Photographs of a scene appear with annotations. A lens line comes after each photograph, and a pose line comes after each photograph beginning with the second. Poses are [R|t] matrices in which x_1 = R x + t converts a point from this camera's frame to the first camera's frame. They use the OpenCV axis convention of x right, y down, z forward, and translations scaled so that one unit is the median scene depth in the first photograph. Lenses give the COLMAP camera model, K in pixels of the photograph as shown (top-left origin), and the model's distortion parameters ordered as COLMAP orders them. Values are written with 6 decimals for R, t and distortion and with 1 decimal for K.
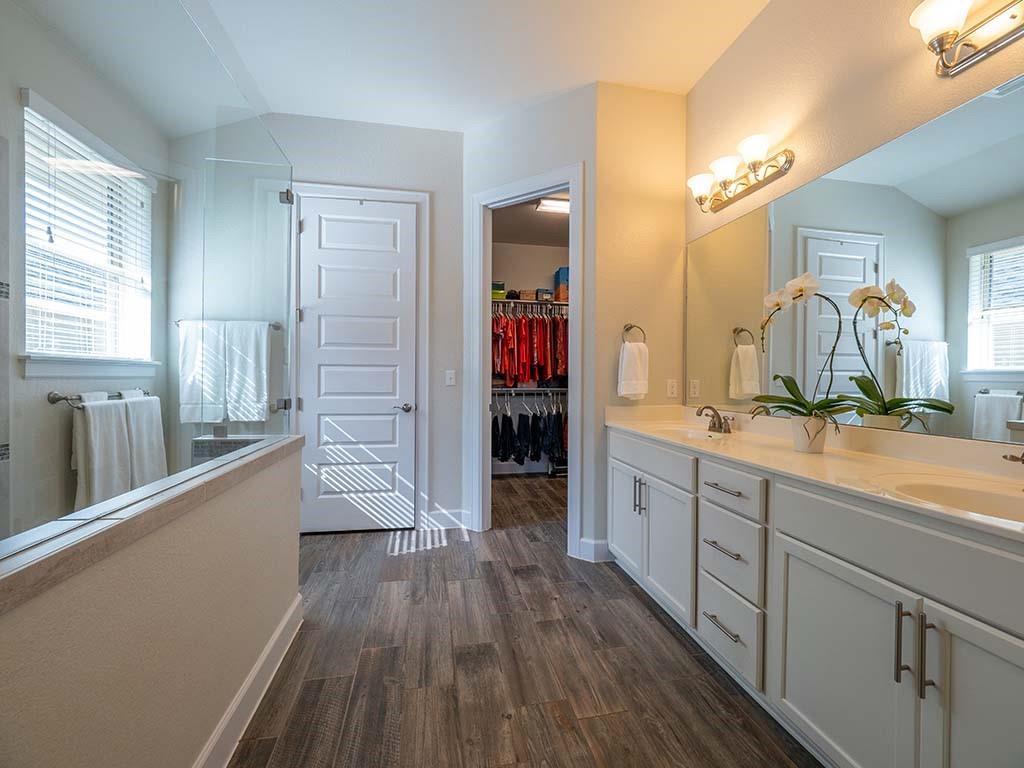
lens RADIAL K [[427.4, 0, 511.8], [0, 427.4, 381.5], [0, 0, 1]] dist [-0.004226, -0.001383]
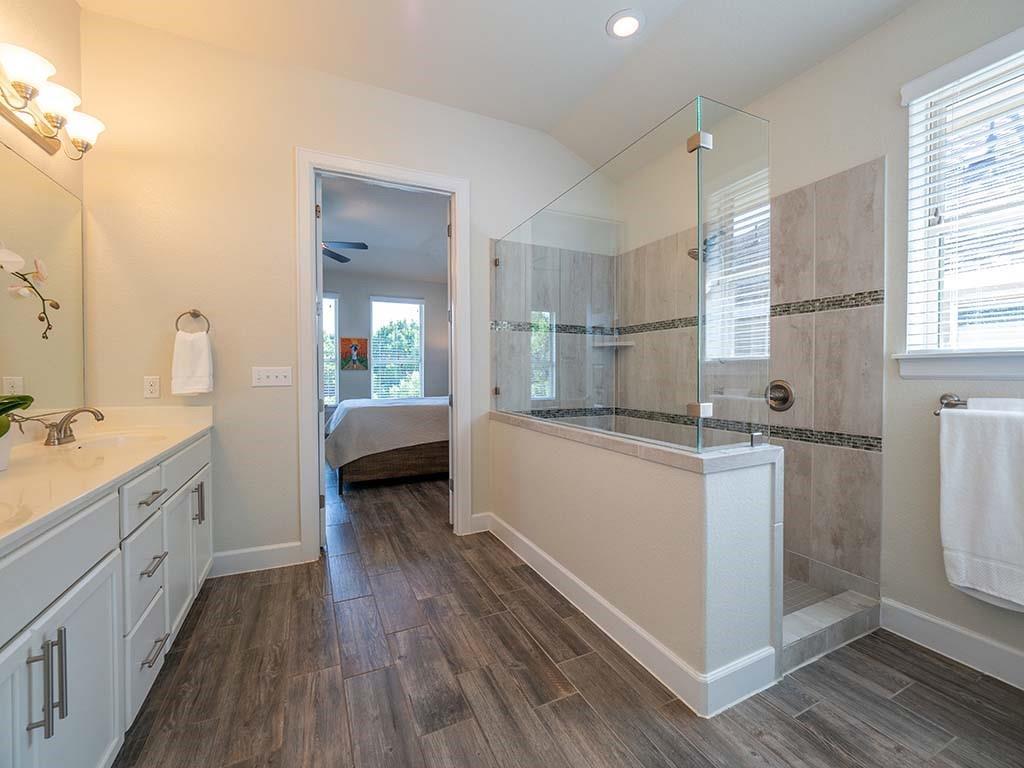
lens RADIAL K [[427.4, 0, 511.7], [0, 427.4, 377.2], [0, 0, 1]] dist [-0.004226, -0.001383]
pose [[-0.968692, -0.002625, -0.248250, -0.008385], [-0.007677, 0.999783, 0.019385, -0.023080], [0.248145, 0.020684, -0.968502, 1.941443]]
